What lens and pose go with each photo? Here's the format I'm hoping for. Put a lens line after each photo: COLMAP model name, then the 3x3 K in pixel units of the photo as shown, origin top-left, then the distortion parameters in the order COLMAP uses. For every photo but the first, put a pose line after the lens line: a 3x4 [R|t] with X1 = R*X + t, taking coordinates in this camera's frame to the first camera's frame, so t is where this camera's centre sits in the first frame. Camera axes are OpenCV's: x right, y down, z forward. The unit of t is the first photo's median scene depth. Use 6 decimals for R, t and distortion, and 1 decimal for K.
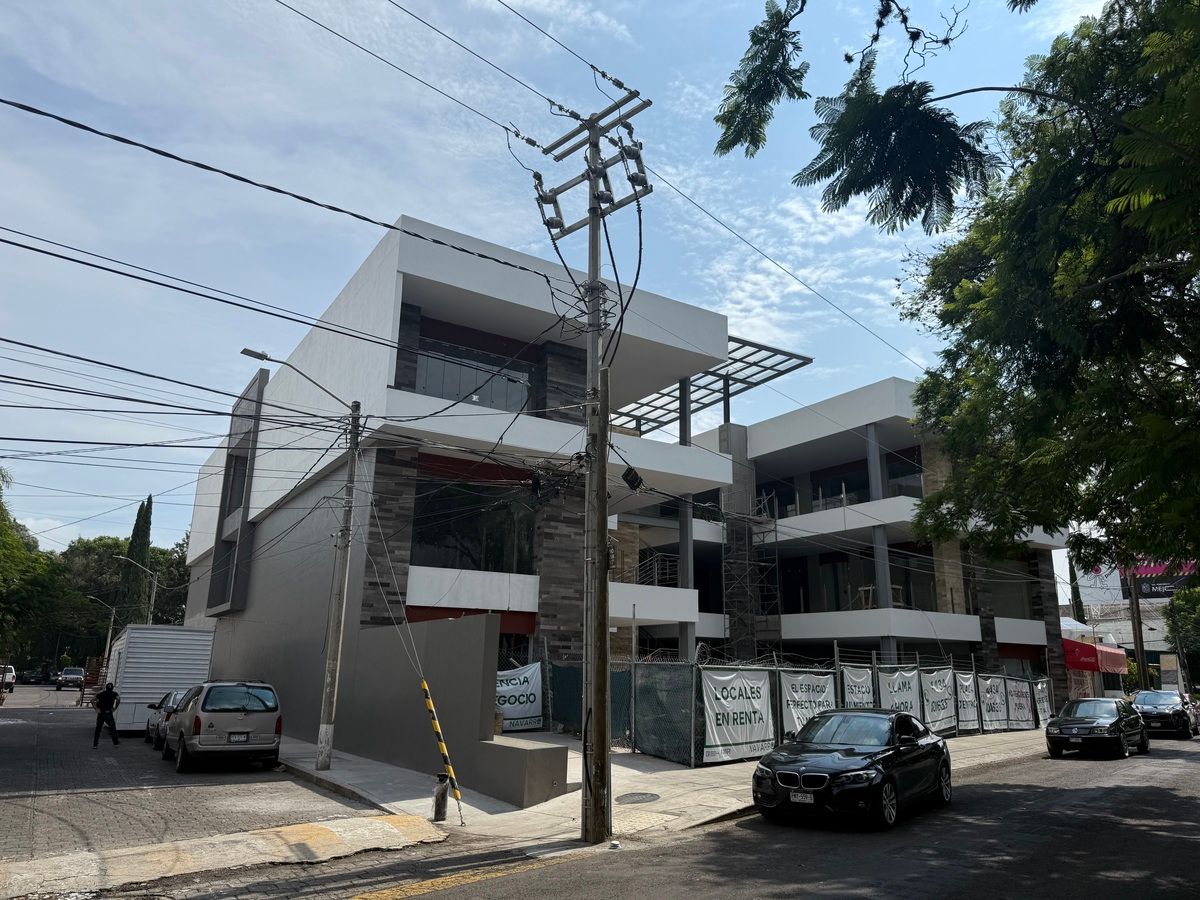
lens RADIAL K [[847.4, 0, 600.4], [0, 847.4, 448.8], [0, 0, 1]] dist [0.034814, -0.049490]
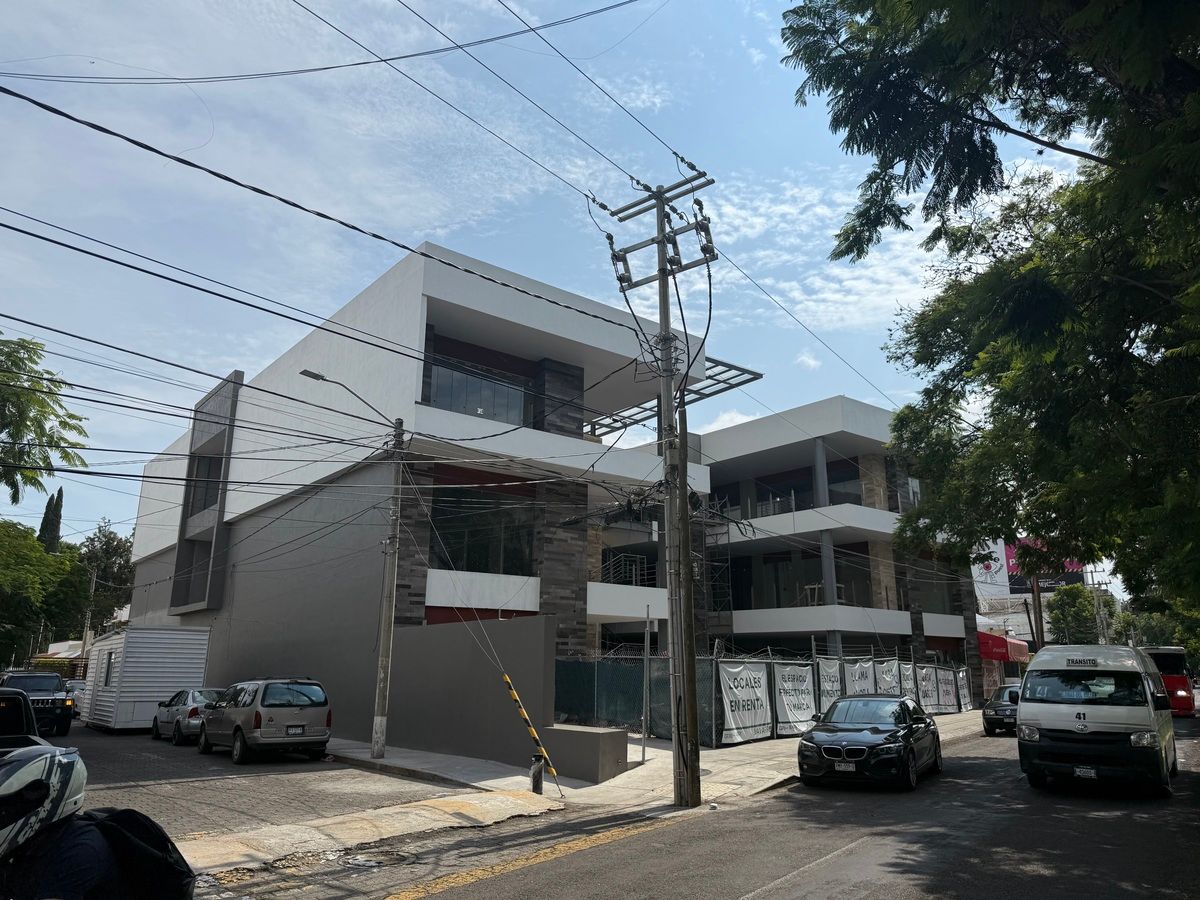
lens RADIAL K [[847.4, 0, 602.4], [0, 847.4, 444.1], [0, 0, 1]] dist [0.034814, -0.049490]
pose [[0.993488, 0.018378, 0.112447, -0.130126], [-0.018609, 0.999826, 0.001009, -0.025092], [-0.112409, -0.003095, 0.993657, -0.090084]]
